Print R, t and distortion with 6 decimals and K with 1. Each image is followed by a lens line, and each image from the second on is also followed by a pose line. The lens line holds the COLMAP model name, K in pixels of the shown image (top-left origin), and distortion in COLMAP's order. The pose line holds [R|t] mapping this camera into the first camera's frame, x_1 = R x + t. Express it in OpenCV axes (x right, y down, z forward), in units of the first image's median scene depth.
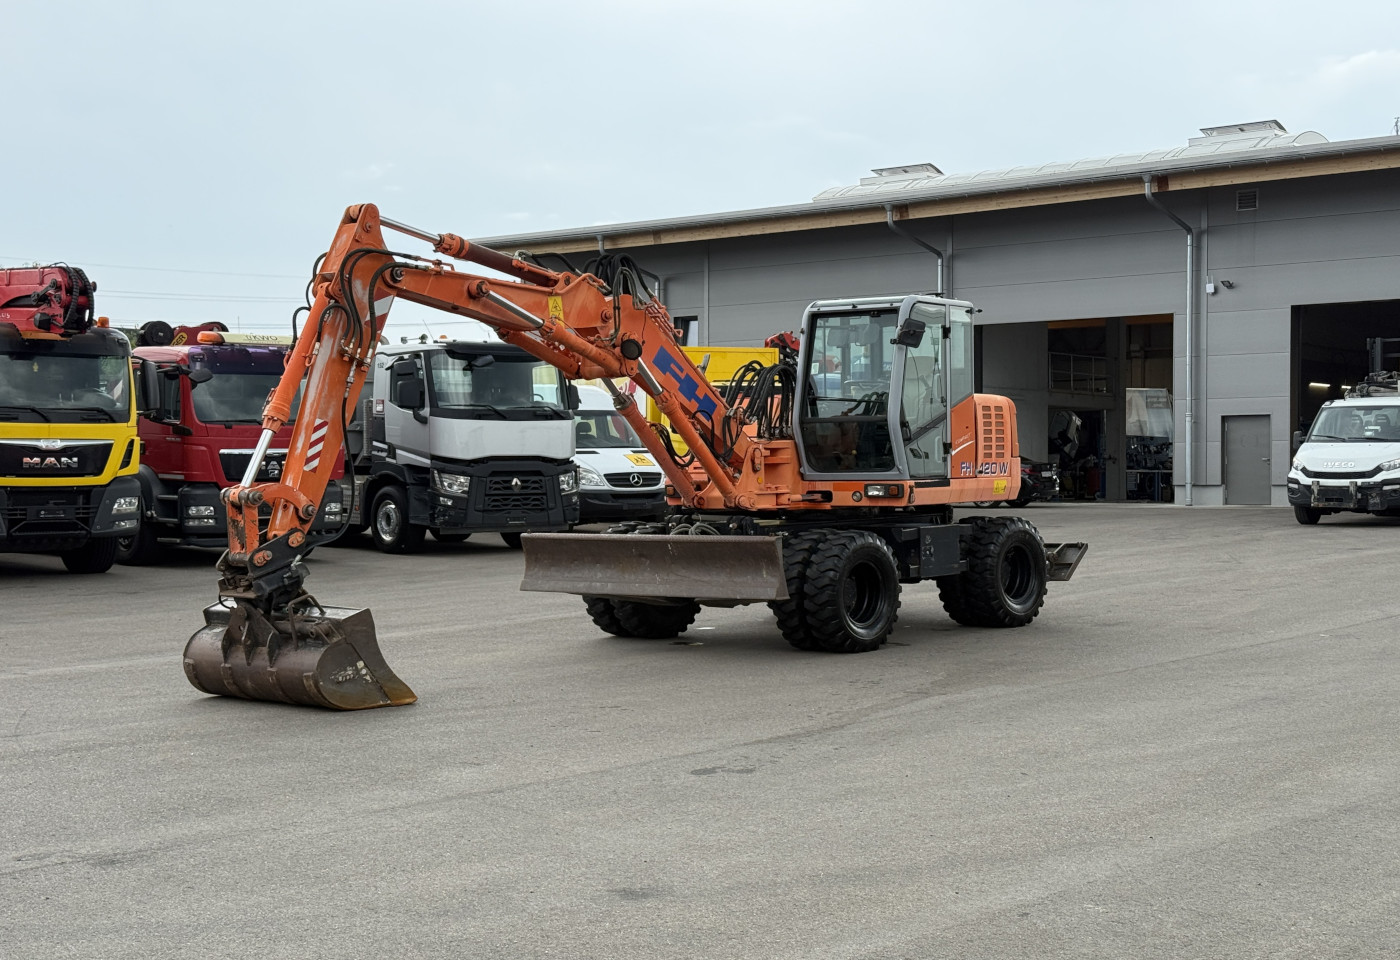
lens RADIAL K [[2019.0, 0, 700.0], [0, 2019.0, 480.0], [0, 0, 1]] dist [0.171207, 0.004508]
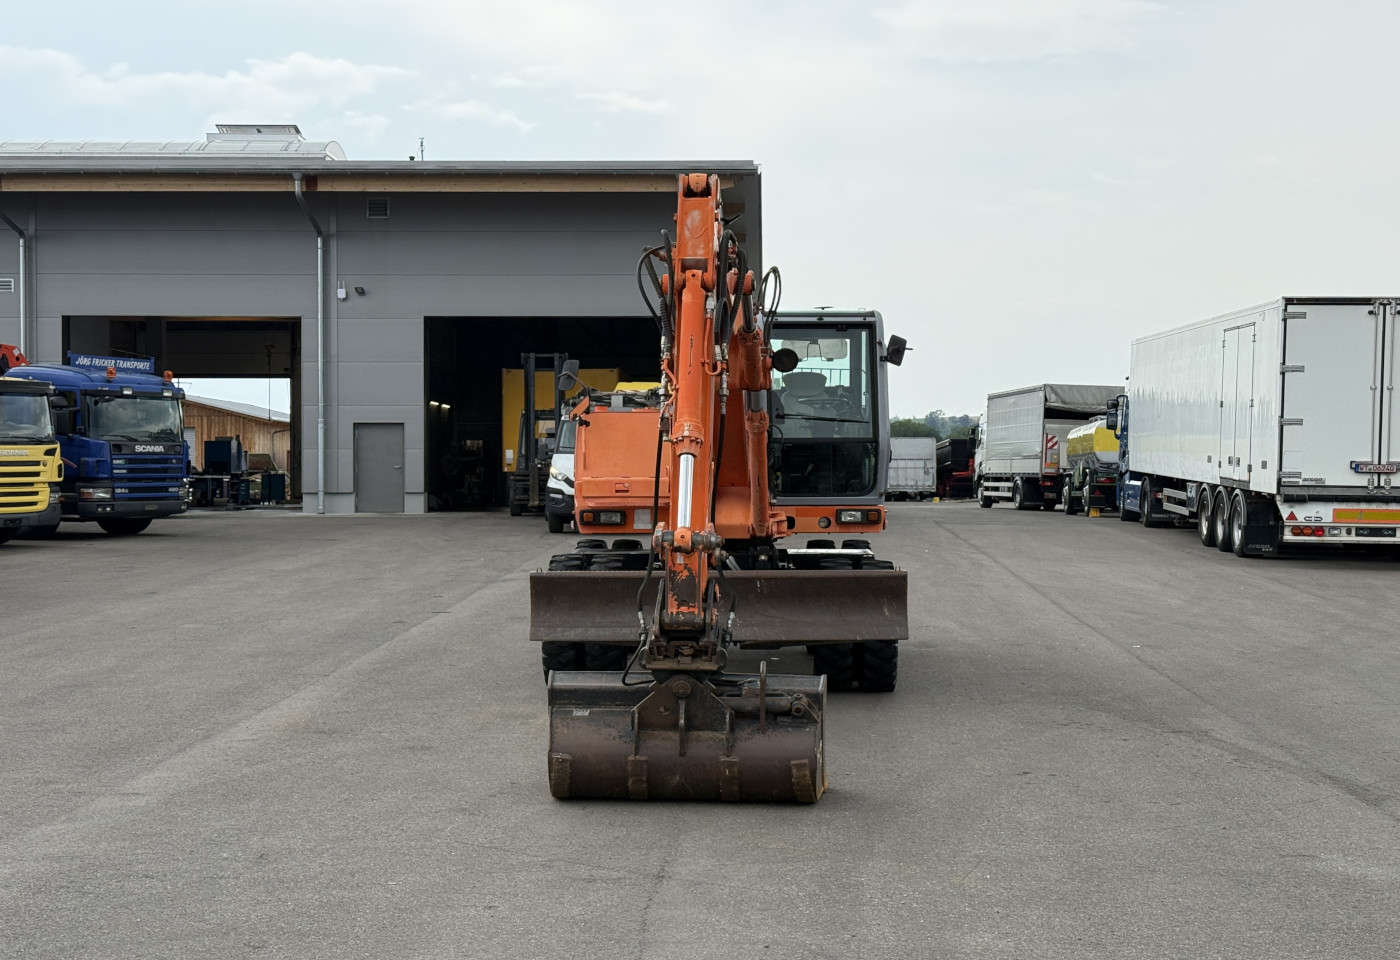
lens RADIAL K [[2019.0, 0, 700.0], [0, 2019.0, 480.0], [0, 0, 1]] dist [0.171207, 0.004508]
pose [[0.800383, -0.000926, 0.599488, -0.204025], [0.000360, 0.999999, 0.001064, -0.004801], [-0.599488, -0.000636, 0.800383, 0.111820]]
